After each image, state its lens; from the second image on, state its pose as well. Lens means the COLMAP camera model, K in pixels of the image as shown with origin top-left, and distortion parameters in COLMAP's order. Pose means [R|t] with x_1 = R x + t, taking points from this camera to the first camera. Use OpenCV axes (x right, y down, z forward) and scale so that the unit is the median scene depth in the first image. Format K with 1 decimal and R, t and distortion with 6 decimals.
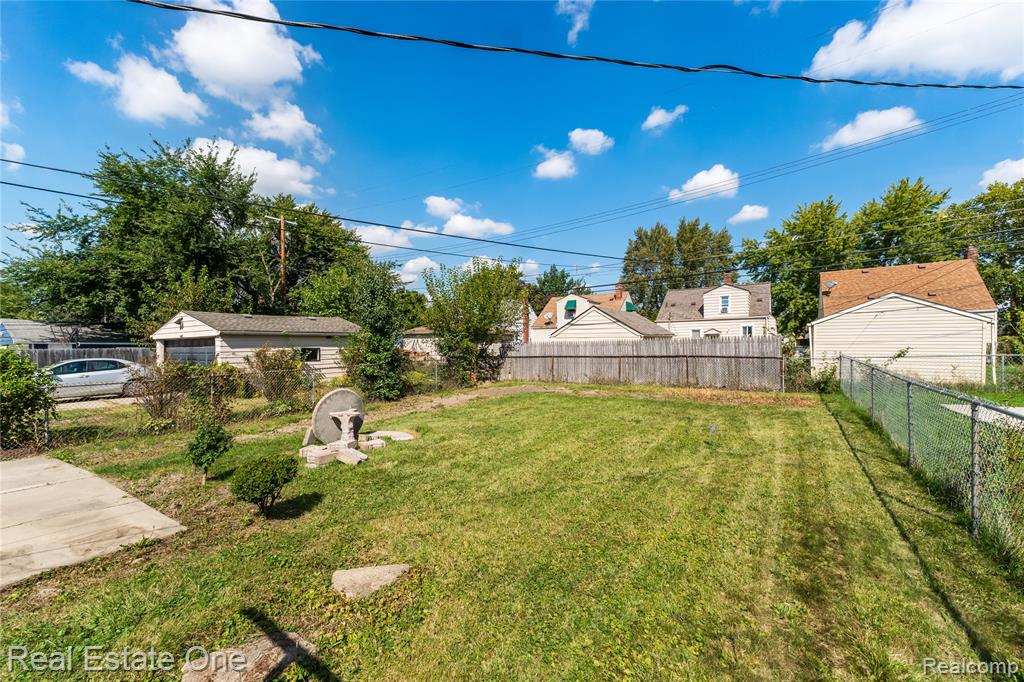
lens RADIAL K [[435.0, 0, 500.4], [0, 435.0, 343.6], [0, 0, 1]] dist [0.000182, -0.000029]
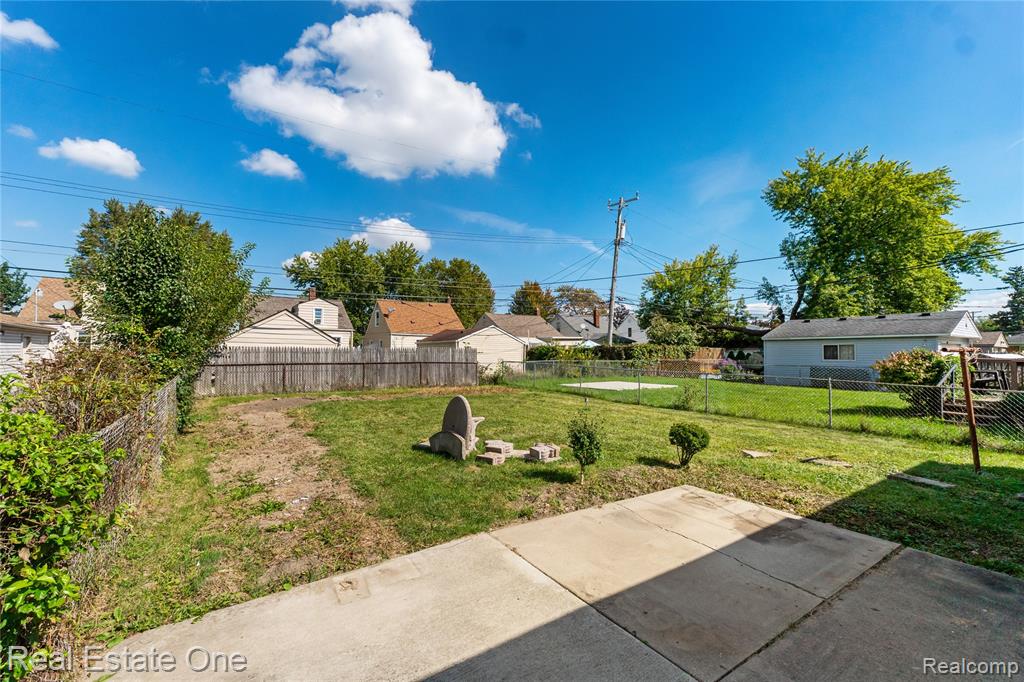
lens RADIAL K [[430.0, 0, 512.0], [0, 430.0, 341.0], [0, 0, 1]] dist [0.001145, 0.000130]
pose [[0.382081, 0.040972, 0.923220, -0.536934], [-0.018143, 0.999157, -0.036833, 0.006657], [-0.923951, -0.002677, 0.382502, 0.239382]]
